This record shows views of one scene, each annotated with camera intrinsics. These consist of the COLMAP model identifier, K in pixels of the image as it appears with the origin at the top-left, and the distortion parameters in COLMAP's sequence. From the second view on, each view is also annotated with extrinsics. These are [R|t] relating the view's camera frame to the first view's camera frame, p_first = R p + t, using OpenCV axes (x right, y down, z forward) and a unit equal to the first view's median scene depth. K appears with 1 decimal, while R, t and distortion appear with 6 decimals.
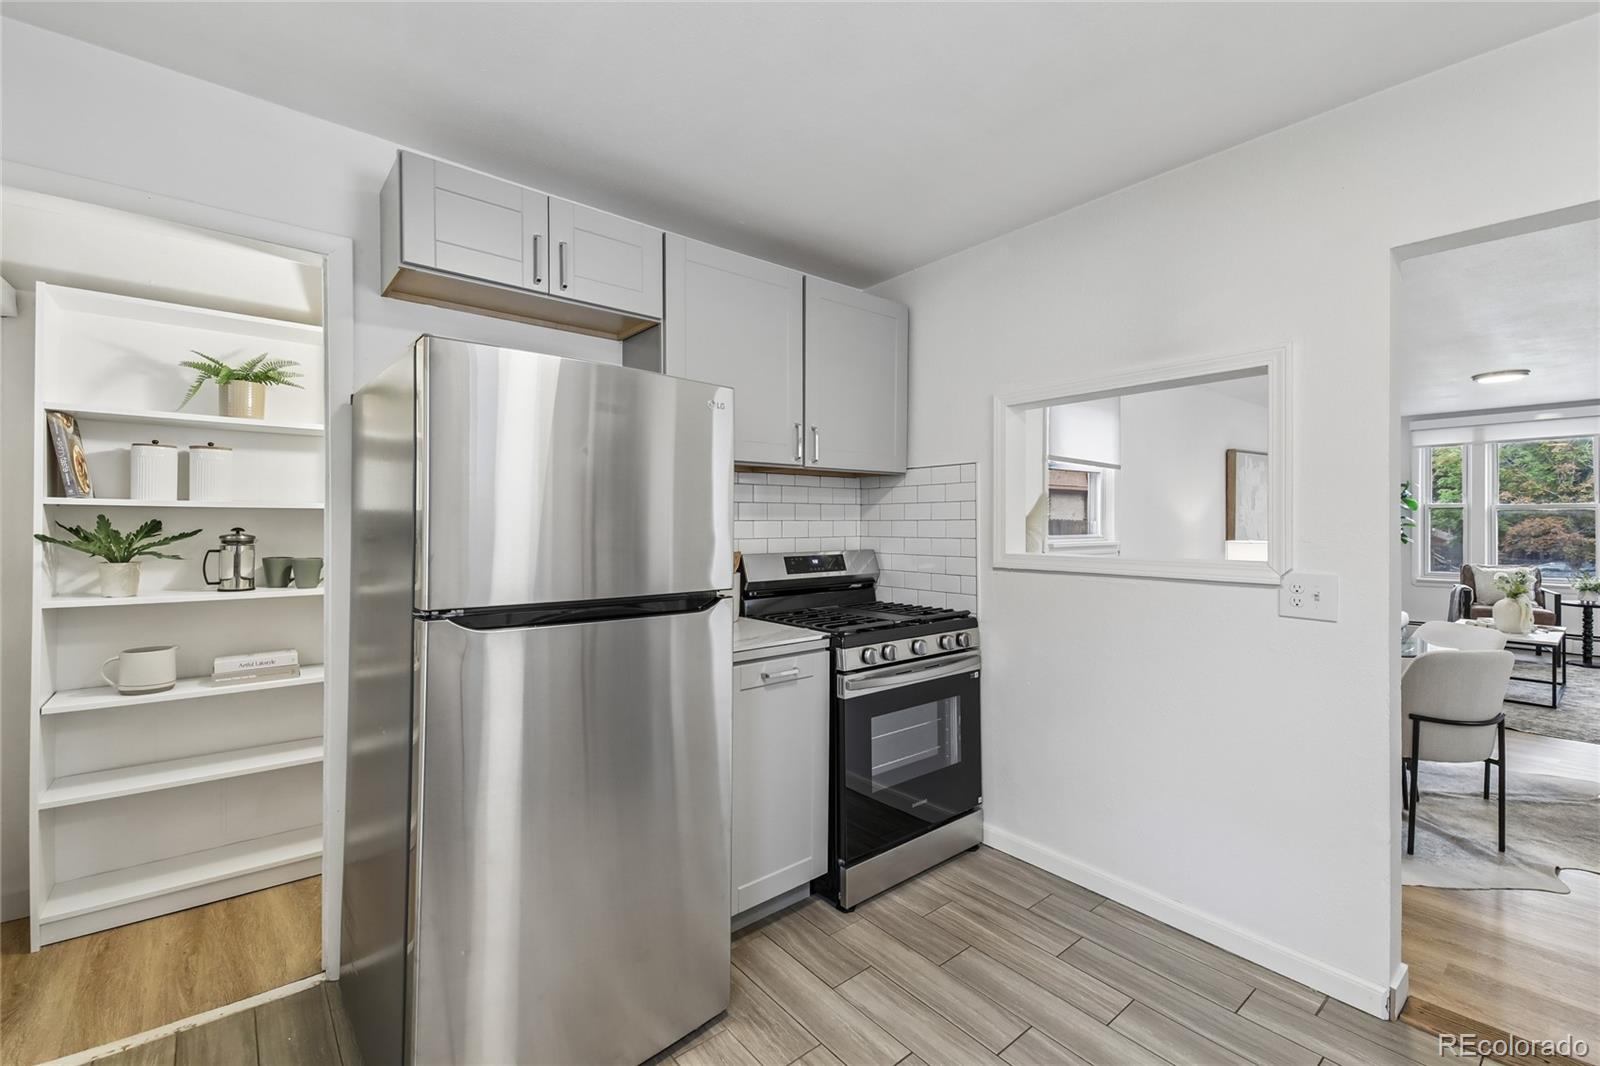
lens RADIAL K [[686.4, 0, 793.9], [0, 686.4, 514.0], [0, 0, 1]] dist [0.061409, -0.026476]
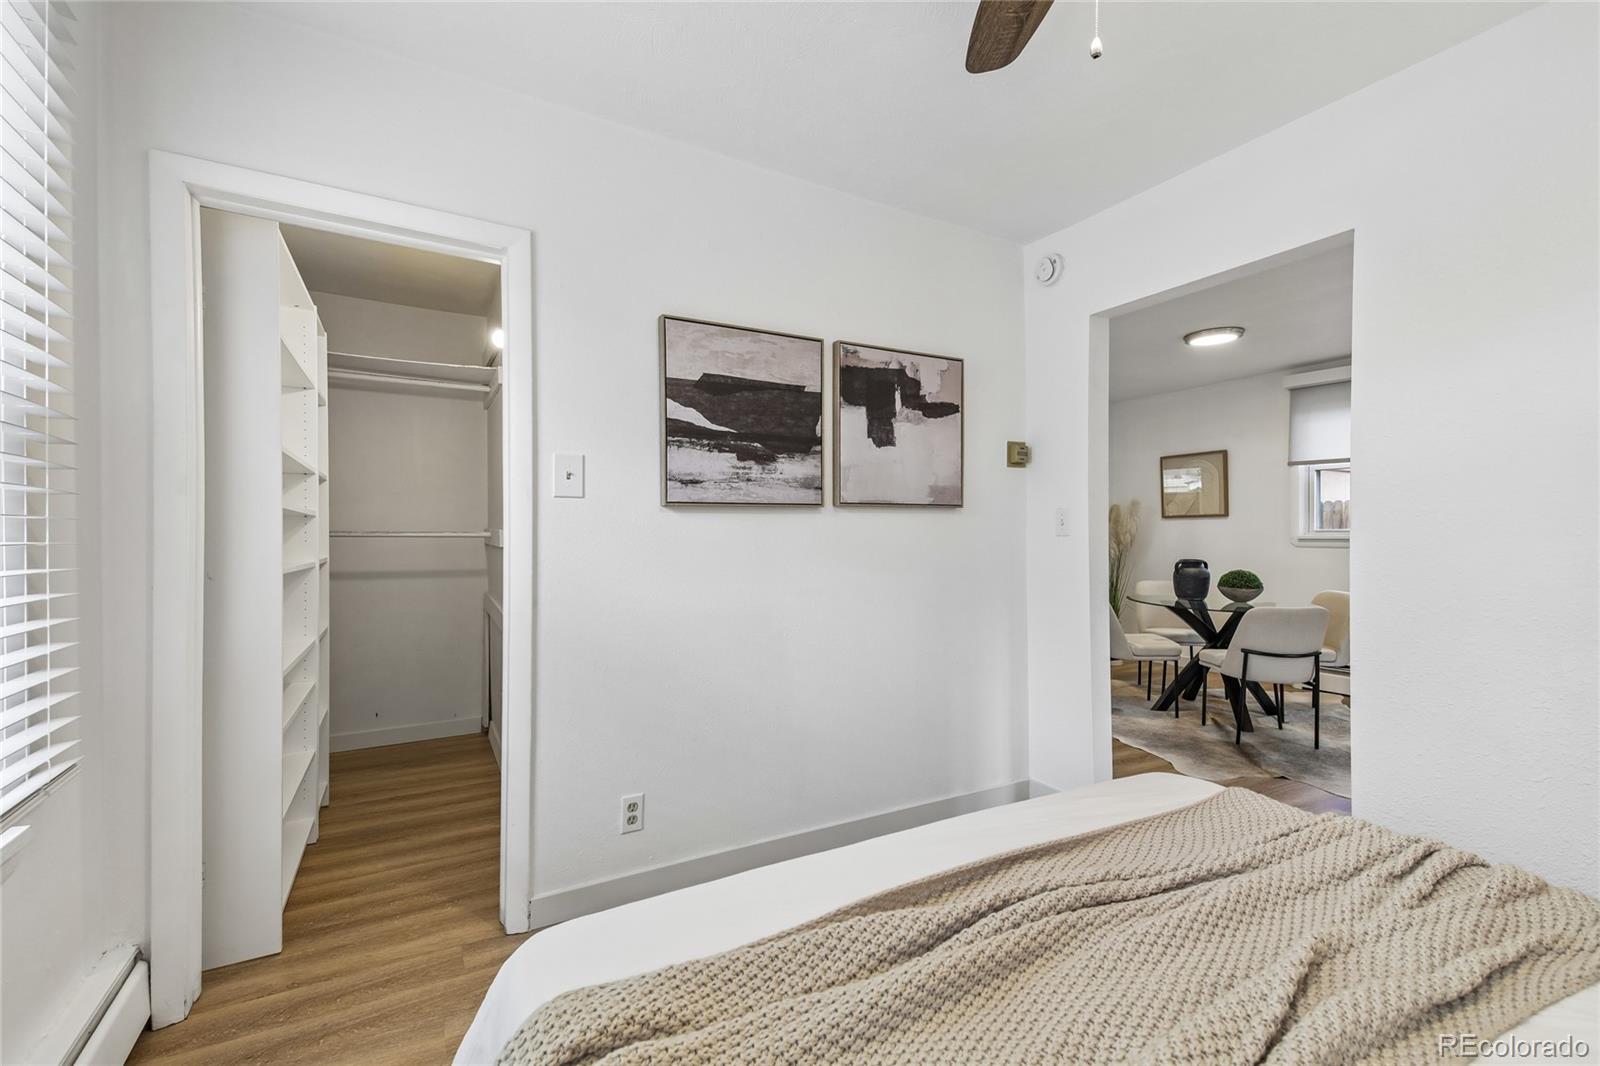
lens RADIAL K [[674.4, 0, 791.0], [0, 674.4, 530.3], [0, 0, 1]] dist [0.051739, -0.022818]
pose [[-0.191498, -0.004405, -0.981483, 1.332051], [-0.001005, 0.999990, -0.004292, 0.029798], [0.981492, 0.000165, -0.191501, 0.290474]]
